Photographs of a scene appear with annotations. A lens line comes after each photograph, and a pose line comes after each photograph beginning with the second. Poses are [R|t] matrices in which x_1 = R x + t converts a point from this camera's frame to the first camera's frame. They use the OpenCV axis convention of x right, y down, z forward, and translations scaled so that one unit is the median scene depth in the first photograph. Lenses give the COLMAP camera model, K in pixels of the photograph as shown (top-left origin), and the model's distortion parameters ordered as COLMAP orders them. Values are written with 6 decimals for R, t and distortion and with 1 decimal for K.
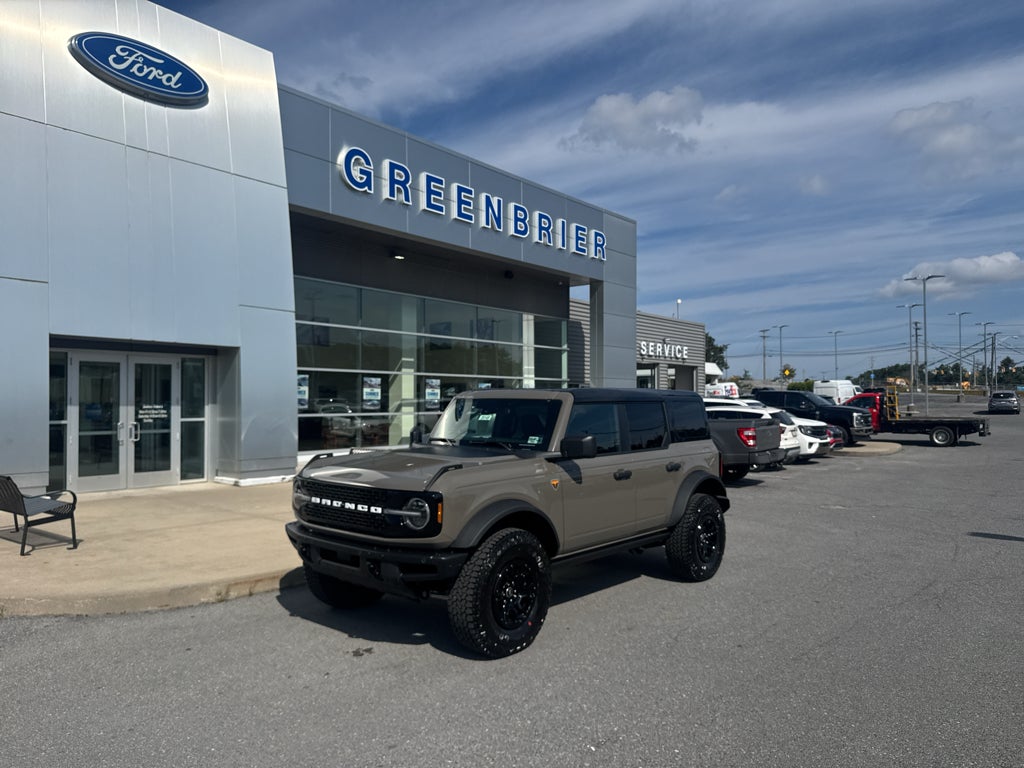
lens RADIAL K [[712.7, 0, 514.4], [0, 712.7, 387.7], [0, 0, 1]] dist [0.053138, -0.072885]
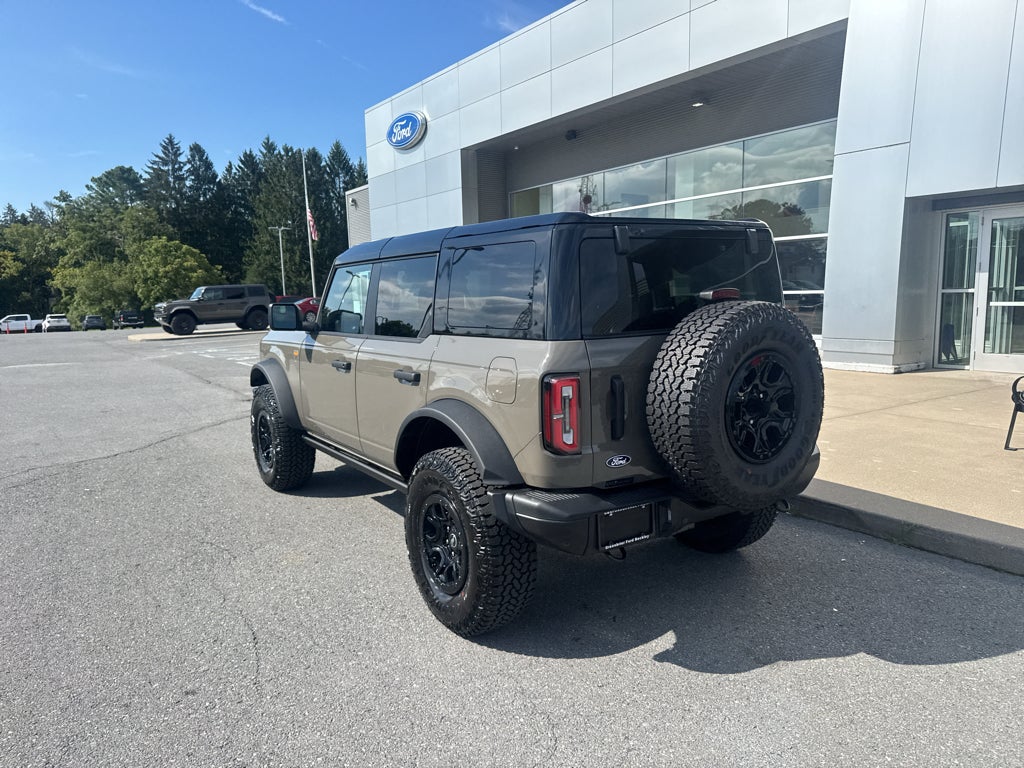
lens RADIAL K [[712.7, 0, 514.4], [0, 712.7, 387.7], [0, 0, 1]] dist [0.053138, -0.072885]
pose [[-0.261415, 0.132930, -0.956029, 0.231337], [0.042133, 0.991099, 0.126285, 0.017590], [0.964307, -0.007268, -0.264688, 0.393618]]
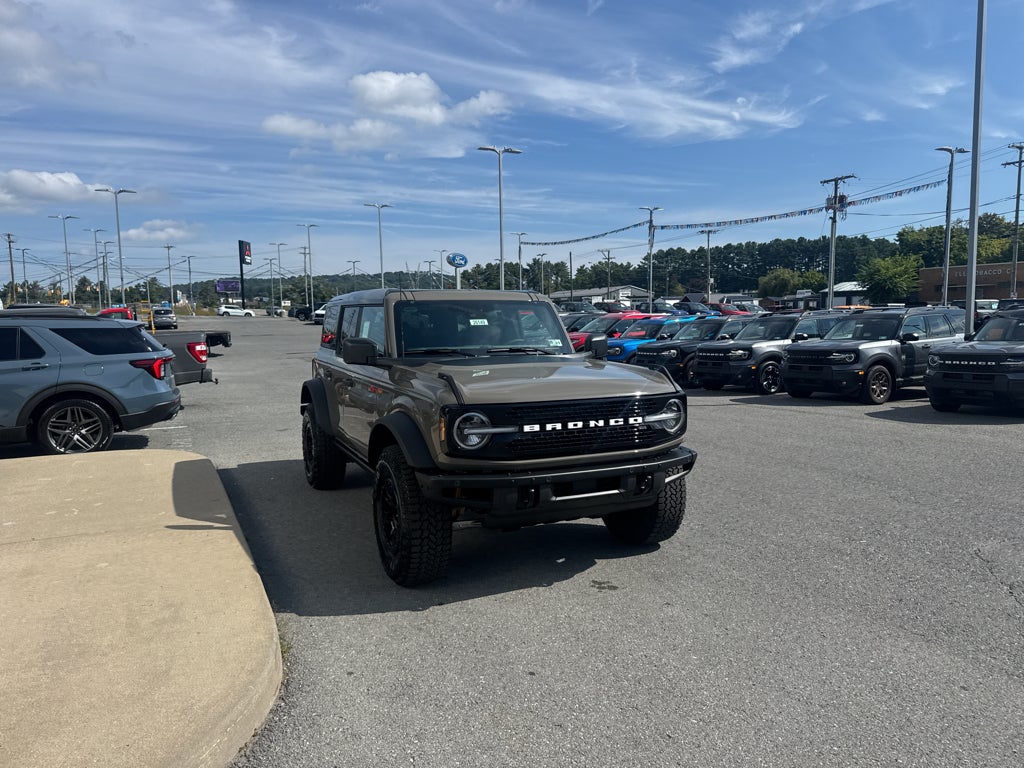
lens RADIAL K [[710.4, 0, 514.8], [0, 710.4, 383.8], [0, 0, 1]] dist [0.066982, -0.092212]
pose [[0.404295, -0.091891, 0.910001, -0.237465], [-0.005659, 0.994670, 0.102955, 0.008021], [-0.914611, -0.046773, 0.401620, 0.176177]]
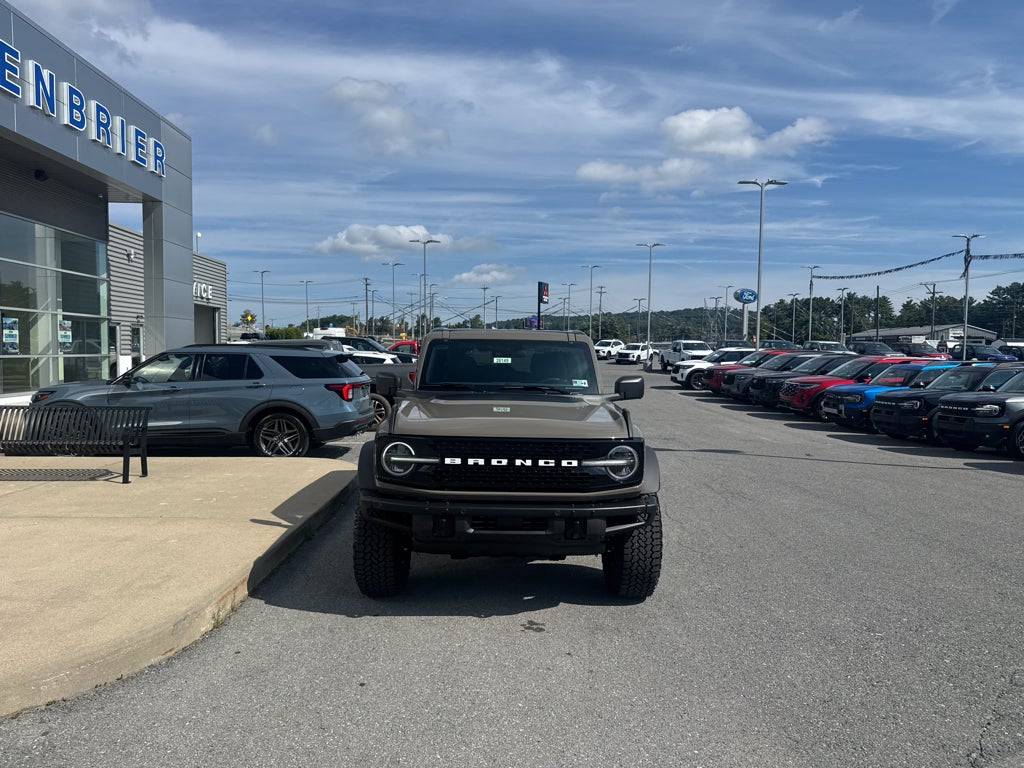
lens RADIAL K [[712.7, 0, 514.4], [0, 712.7, 387.7], [0, 0, 1]] dist [0.053138, -0.072885]
pose [[0.733734, -0.023814, 0.679019, -0.188597], [-0.027560, 0.997520, 0.064764, 0.005217], [-0.678877, -0.066233, 0.731258, 0.092161]]
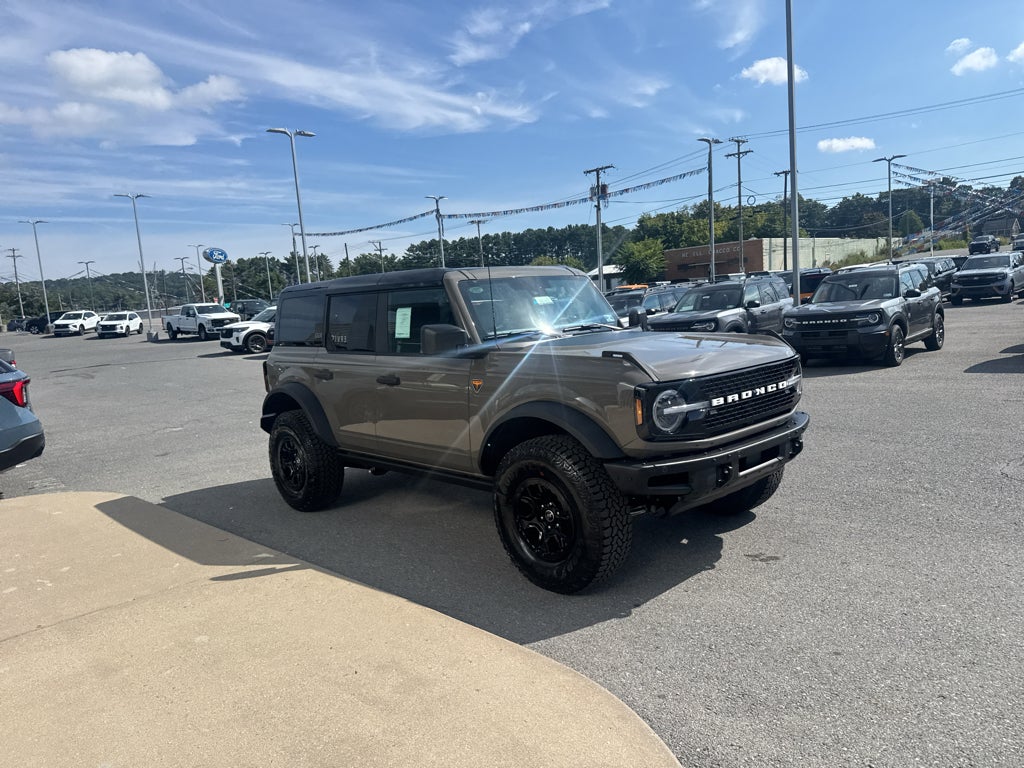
lens RADIAL K [[712.7, 0, 514.5], [0, 712.7, 386.5], [0, 0, 1]] dist [0.047713, -0.064903]
pose [[0.092273, -0.129026, 0.987339, -0.243844], [0.049694, 0.990930, 0.124851, 0.010777], [-0.994493, 0.037545, 0.097848, 0.278112]]
